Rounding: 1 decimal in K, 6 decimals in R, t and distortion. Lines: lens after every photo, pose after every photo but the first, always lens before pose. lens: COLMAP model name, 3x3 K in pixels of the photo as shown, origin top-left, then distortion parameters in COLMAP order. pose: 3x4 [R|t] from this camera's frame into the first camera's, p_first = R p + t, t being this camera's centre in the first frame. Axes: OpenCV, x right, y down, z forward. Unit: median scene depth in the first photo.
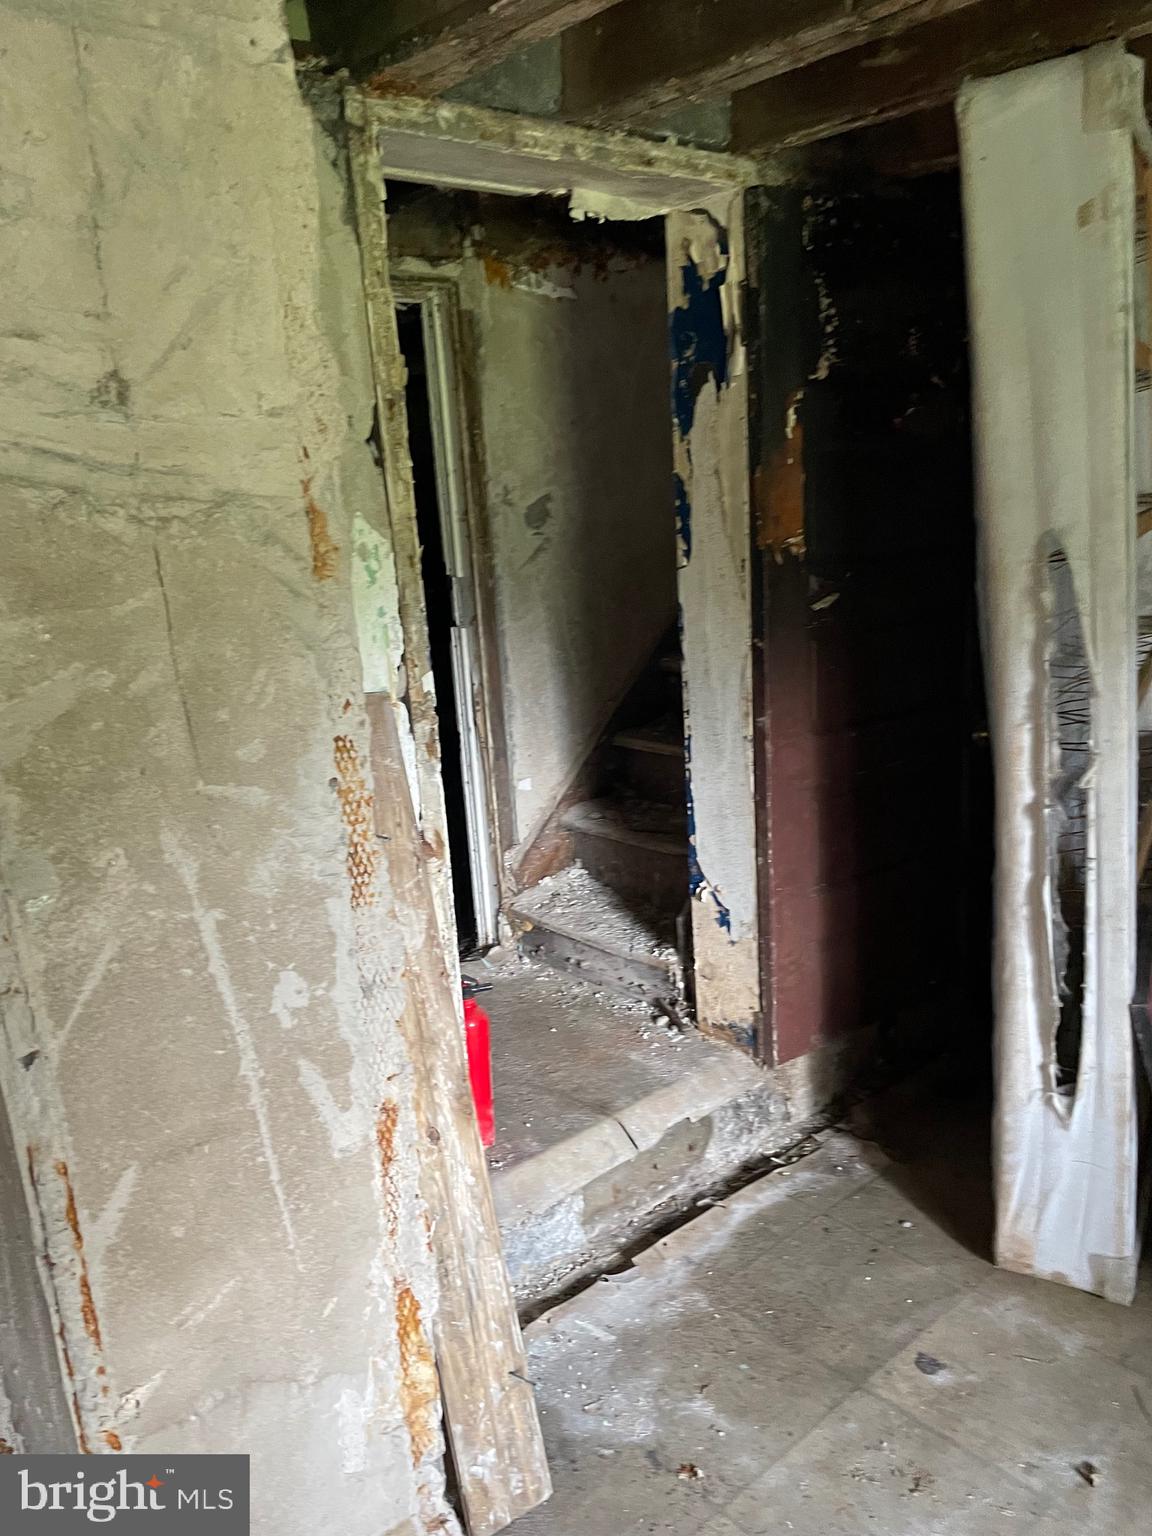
lens RADIAL K [[1163.5, 0, 564.4], [0, 1163.5, 783.9], [0, 0, 1]] dist [0.084623, -0.108540]
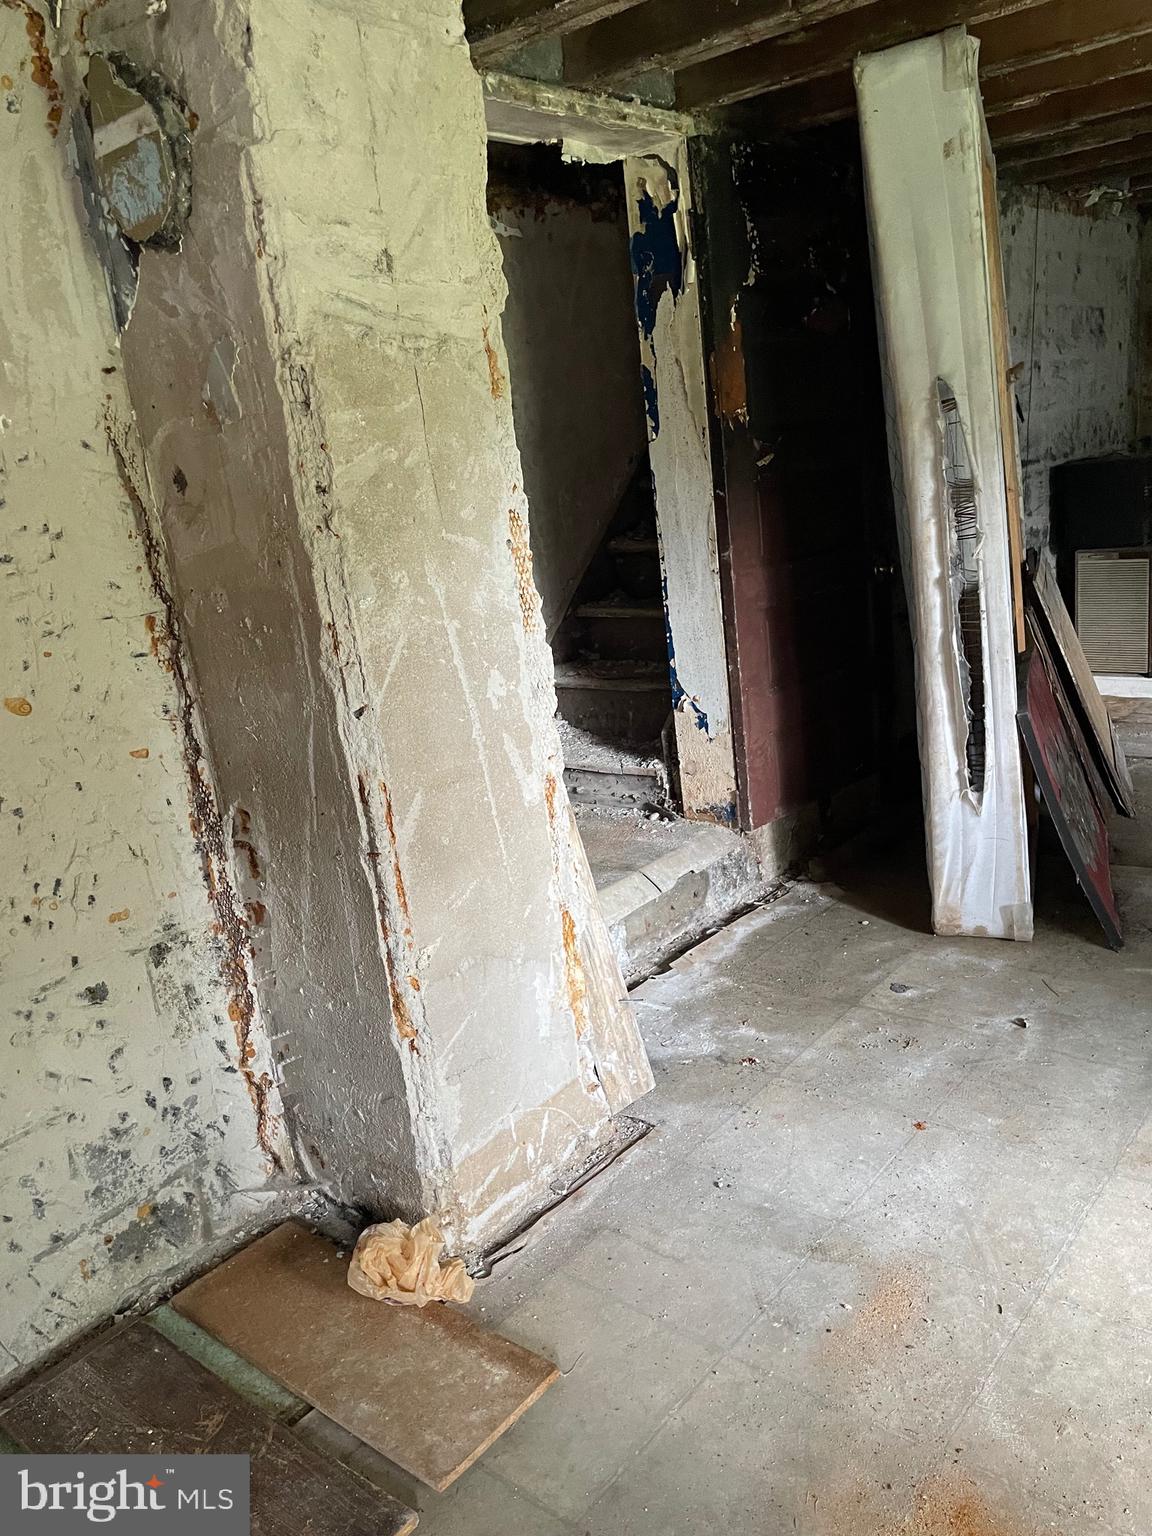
lens RADIAL K [[1163.5, 0, 585.3], [0, 1163.5, 766.5], [0, 0, 1]] dist [0.084623, -0.108540]
pose [[0.986160, -0.086302, 0.141563, -0.235595], [0.085429, 0.996269, 0.012244, 0.188724], [-0.142091, 0.000019, 0.989854, -0.321617]]
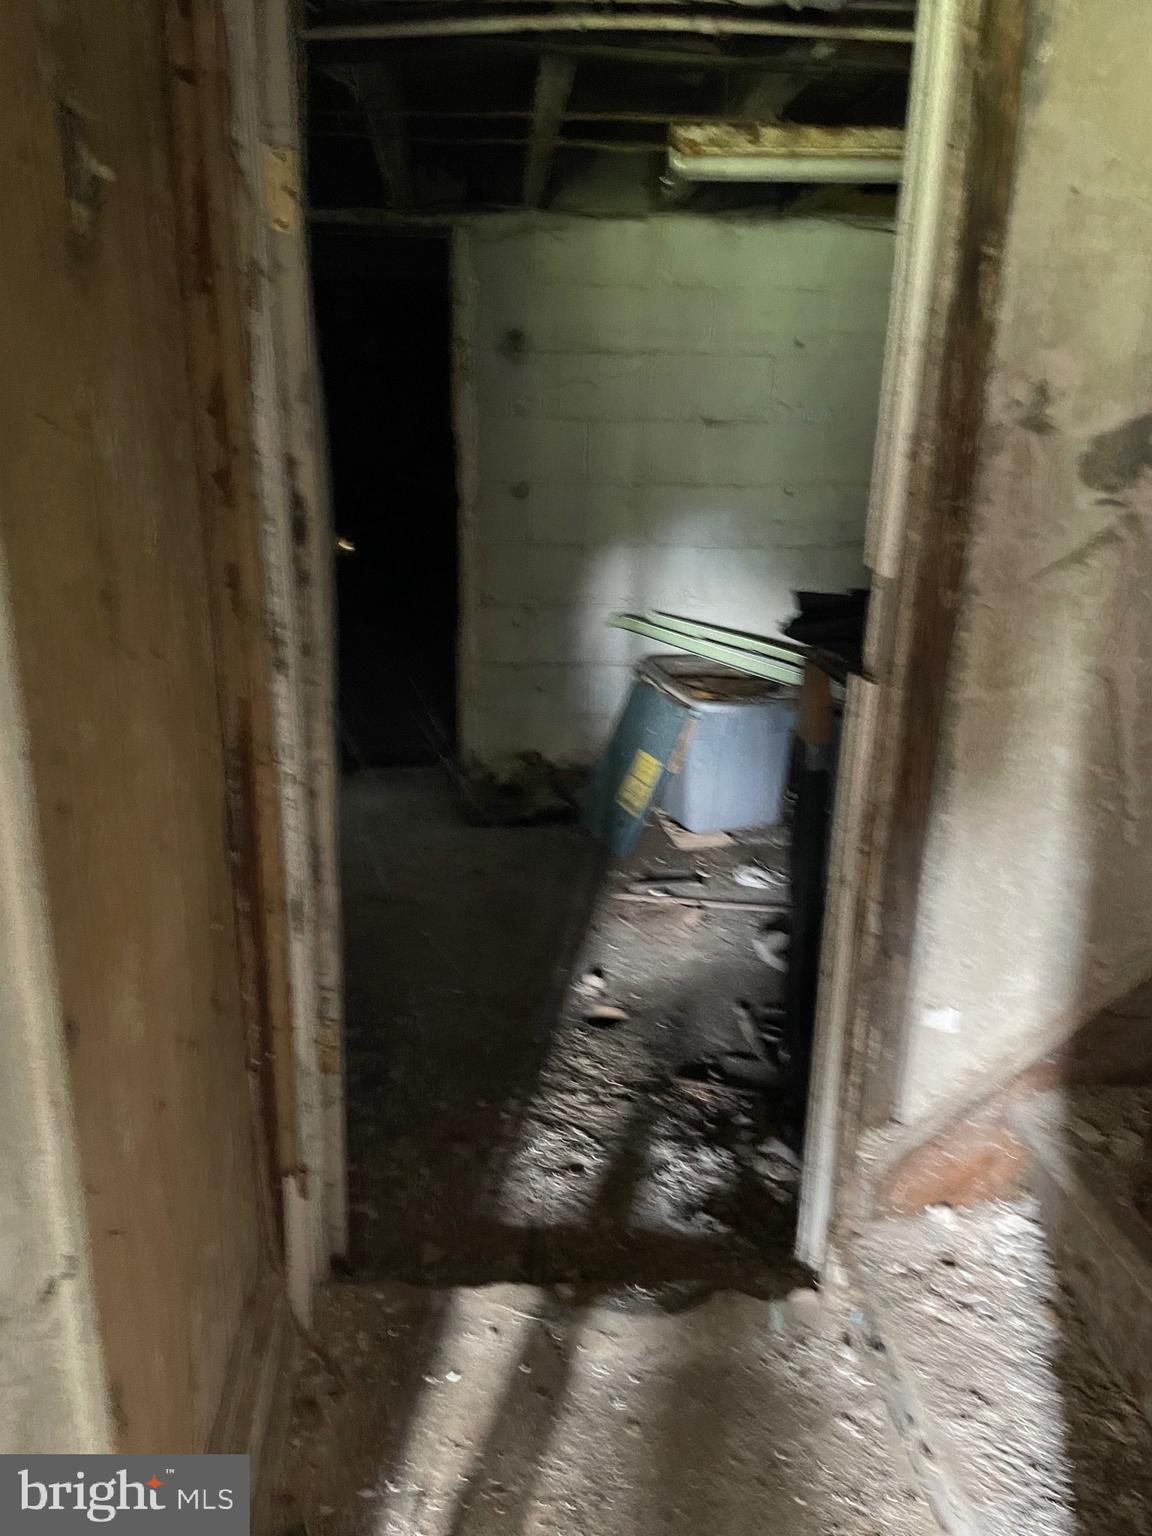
lens RADIAL K [[1163.5, 0, 572.3], [0, 1163.5, 766.6], [0, 0, 1]] dist [0.084623, -0.108540]
pose [[0.802004, 0.260973, -0.537293, 0.114290], [-0.223883, 0.965268, 0.134663, -0.194154], [0.553775, 0.012290, 0.832576, 0.760578]]
